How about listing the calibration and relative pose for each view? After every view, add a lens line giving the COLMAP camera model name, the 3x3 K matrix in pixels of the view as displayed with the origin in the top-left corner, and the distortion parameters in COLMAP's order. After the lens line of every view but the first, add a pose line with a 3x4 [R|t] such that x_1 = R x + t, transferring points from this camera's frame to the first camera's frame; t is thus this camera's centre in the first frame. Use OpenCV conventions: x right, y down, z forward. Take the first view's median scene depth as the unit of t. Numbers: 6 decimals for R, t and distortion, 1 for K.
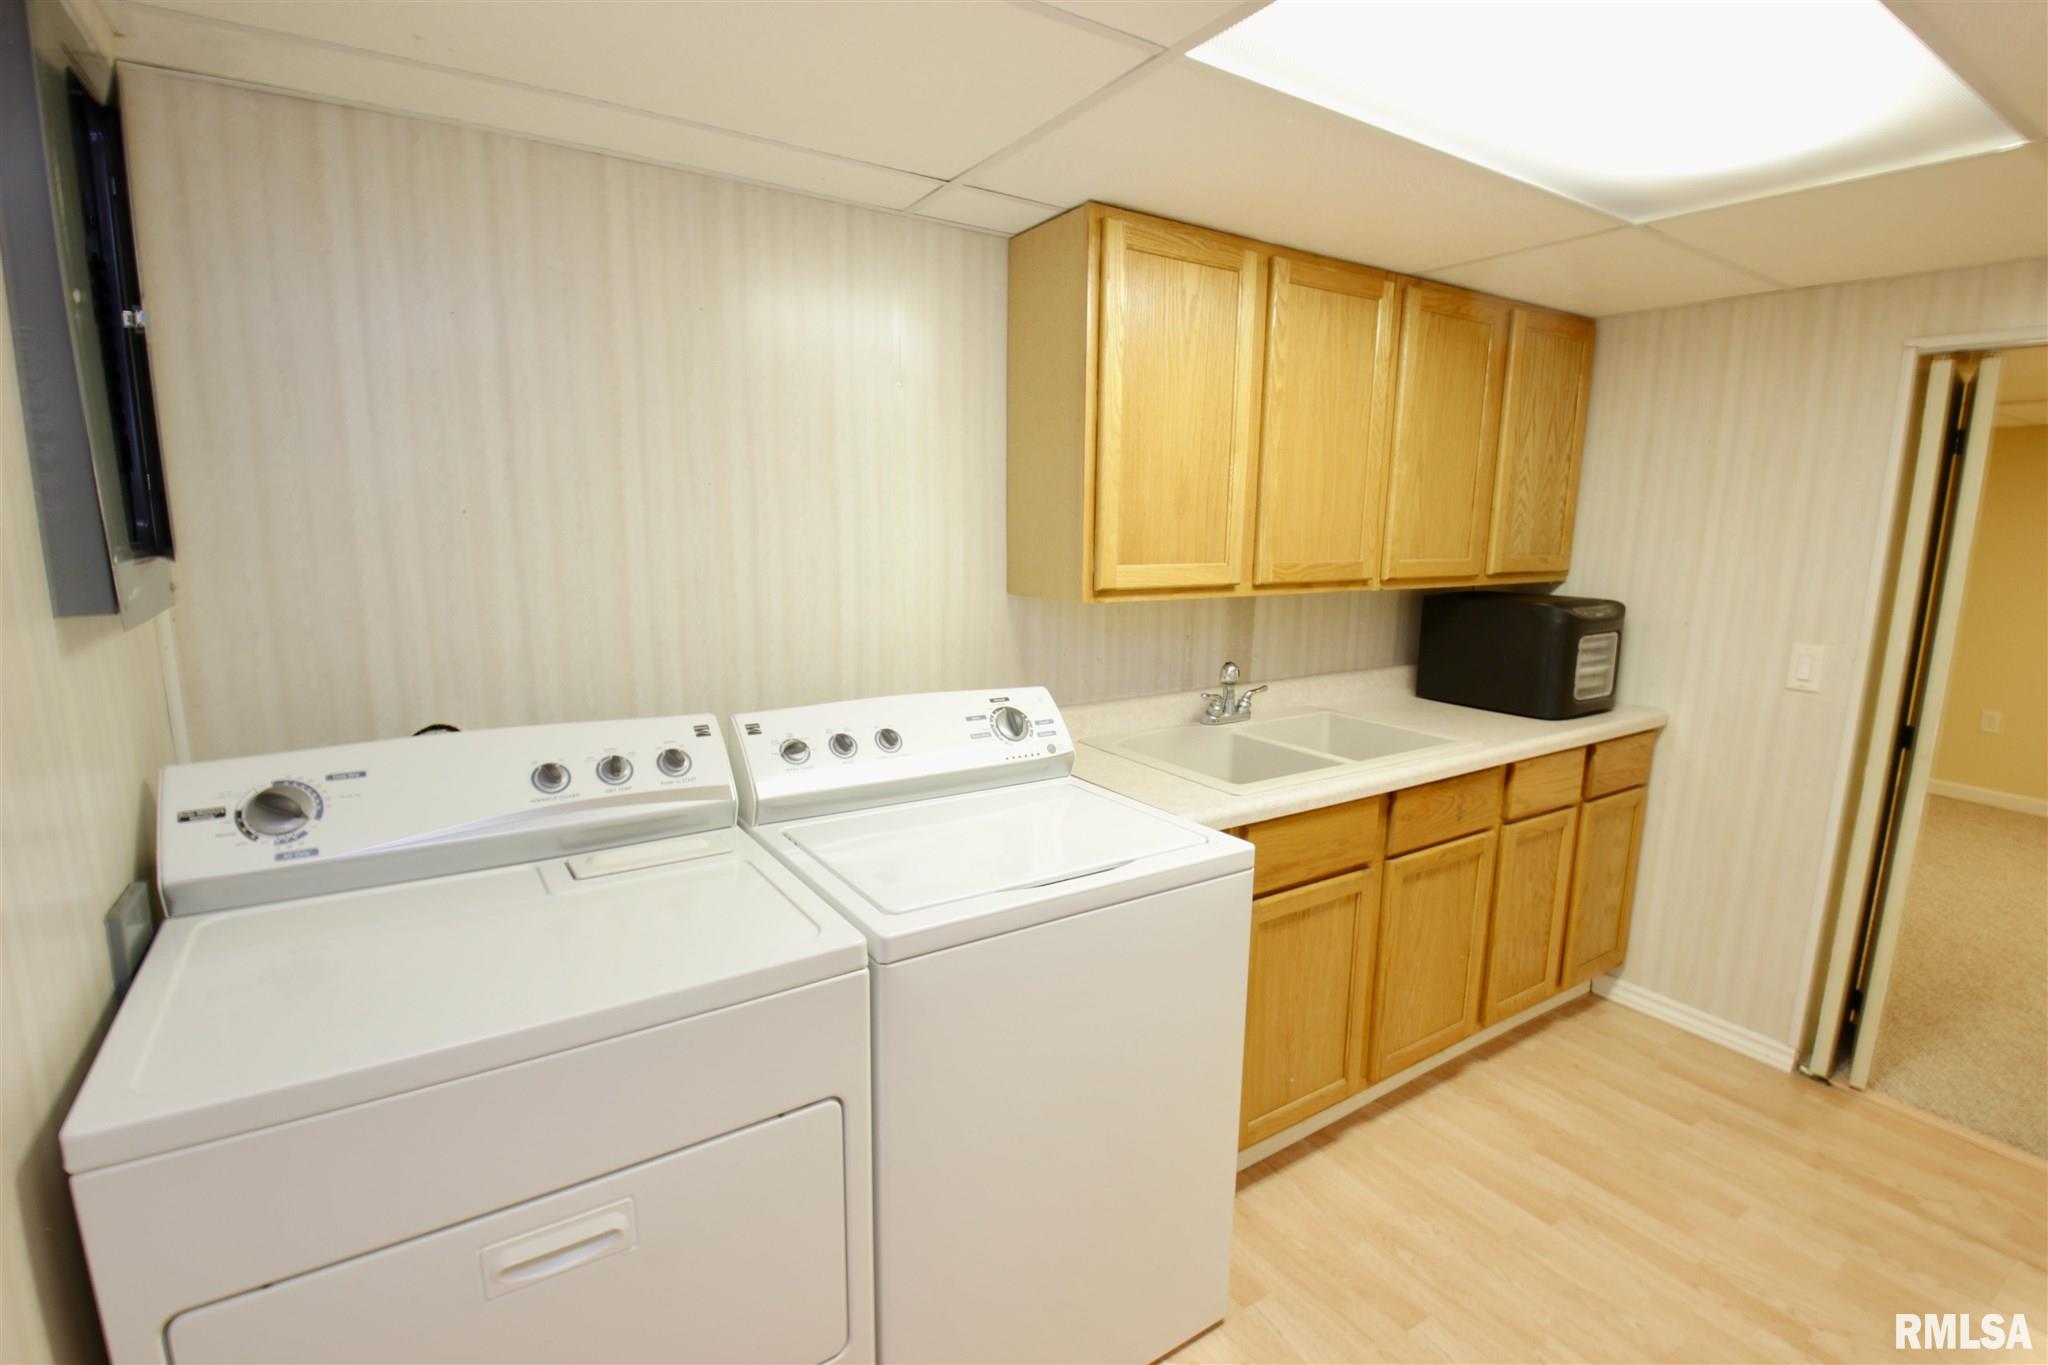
lens RADIAL K [[963.0, 0, 1024.0], [0, 963.0, 682.5], [0, 0, 1]] dist [0.000340, -0.019601]
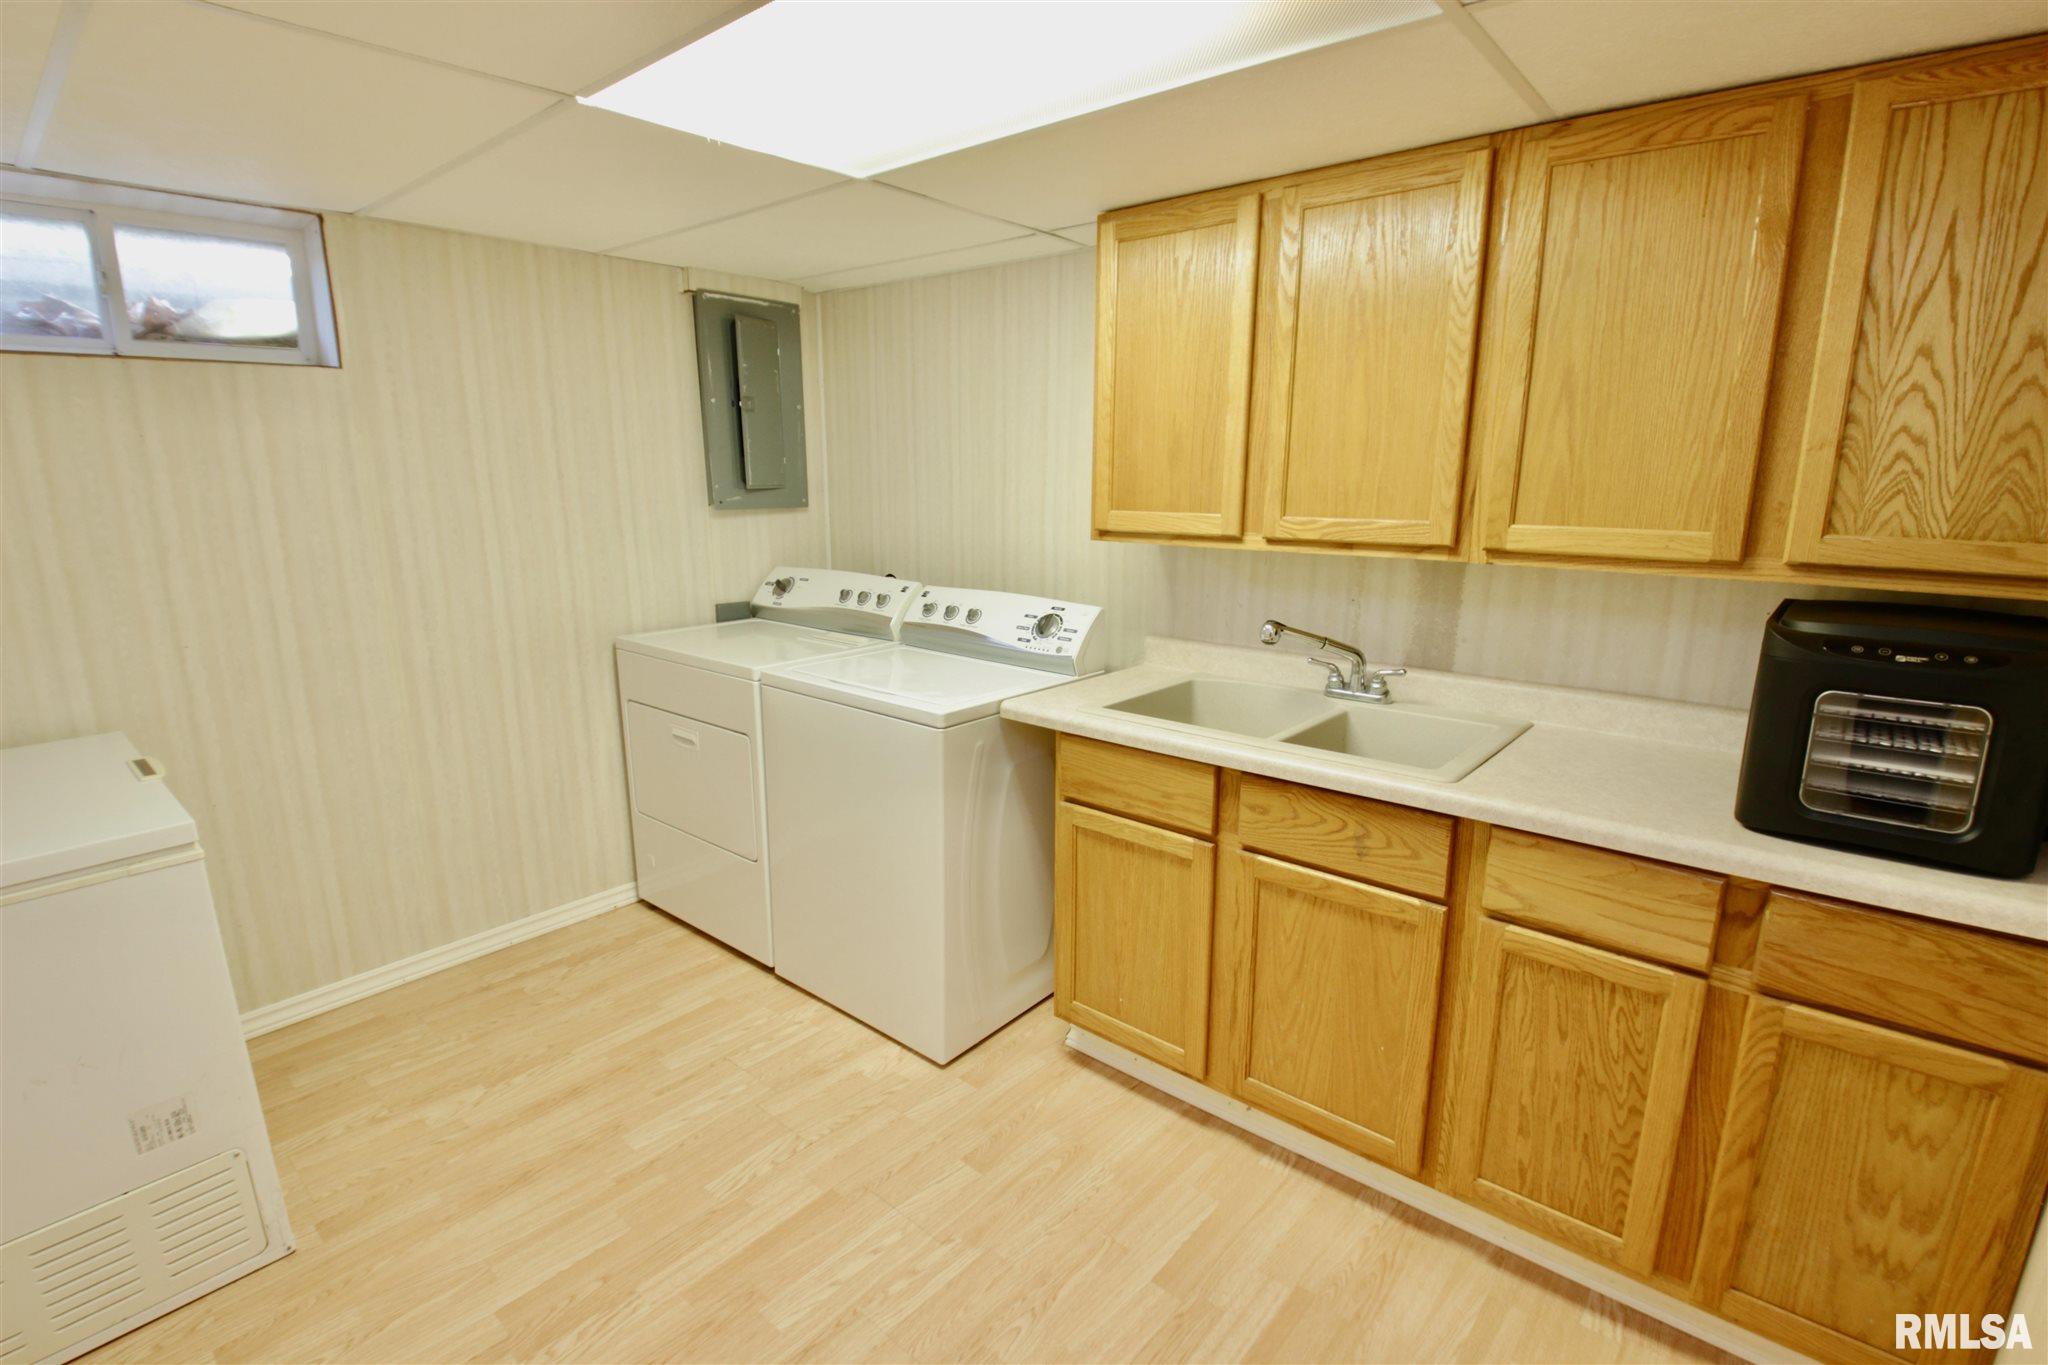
lens RADIAL K [[963.0, 0, 1024.0], [0, 963.0, 682.5], [0, 0, 1]] dist [0.000340, -0.019601]
pose [[0.273883, 0.192884, -0.942223, 1.173237], [-0.164071, 0.974693, 0.151839, -0.073125], [0.947665, 0.113005, 0.298599, 0.535284]]
